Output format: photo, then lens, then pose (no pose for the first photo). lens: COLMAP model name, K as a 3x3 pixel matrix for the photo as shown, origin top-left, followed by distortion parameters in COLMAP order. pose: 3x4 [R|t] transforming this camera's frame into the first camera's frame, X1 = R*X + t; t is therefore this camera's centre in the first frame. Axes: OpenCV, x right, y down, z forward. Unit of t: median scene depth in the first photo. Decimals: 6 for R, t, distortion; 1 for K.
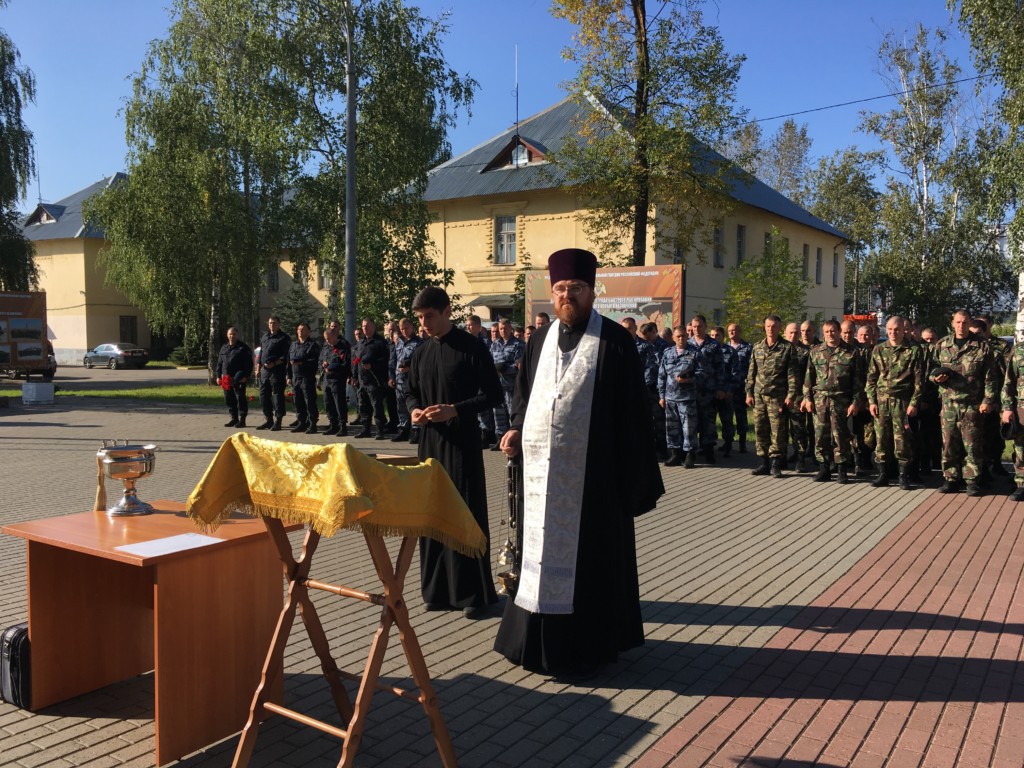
lens RADIAL K [[866.9, 0, 510.6], [0, 866.9, 388.0], [0, 0, 1]] dist [0.086338, -0.123245]
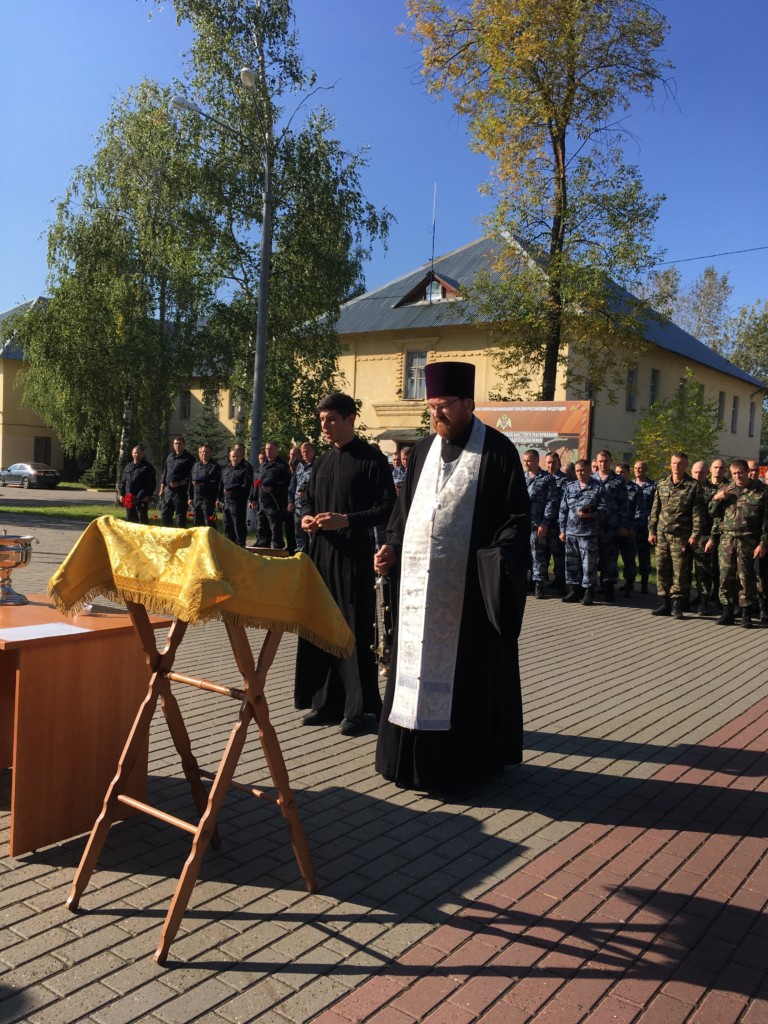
lens RADIAL K [[866.9, 0, 380.0], [0, 866.9, 513.0], [0, 0, 1]] dist [0.086338, -0.123245]
pose [[0.998080, 0.044004, -0.043589, 0.005978], [-0.044694, 0.998888, -0.014982, 0.007605], [0.042882, 0.016902, 0.998937, 0.005505]]
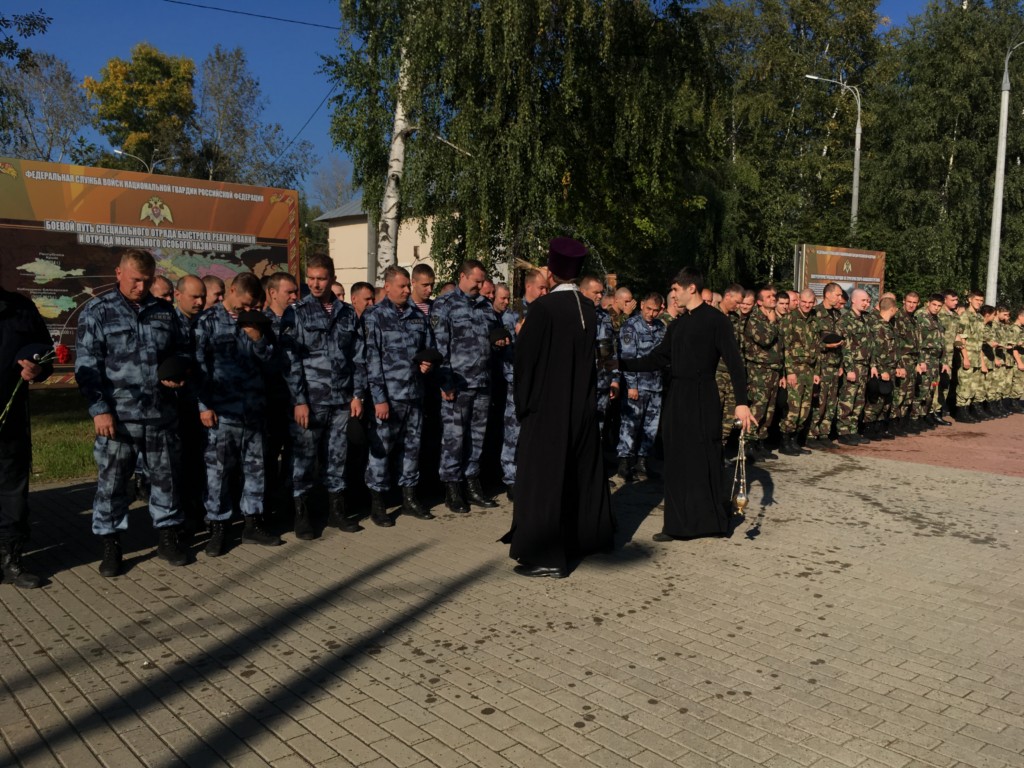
lens RADIAL K [[866.9, 0, 510.6], [0, 866.9, 388.0], [0, 0, 1]] dist [0.086338, -0.123245]
pose [[0.259467, -0.090919, 0.961463, -0.300488], [0.044407, 0.995629, 0.082166, -0.029621], [-0.964731, 0.021376, 0.262370, 0.493389]]
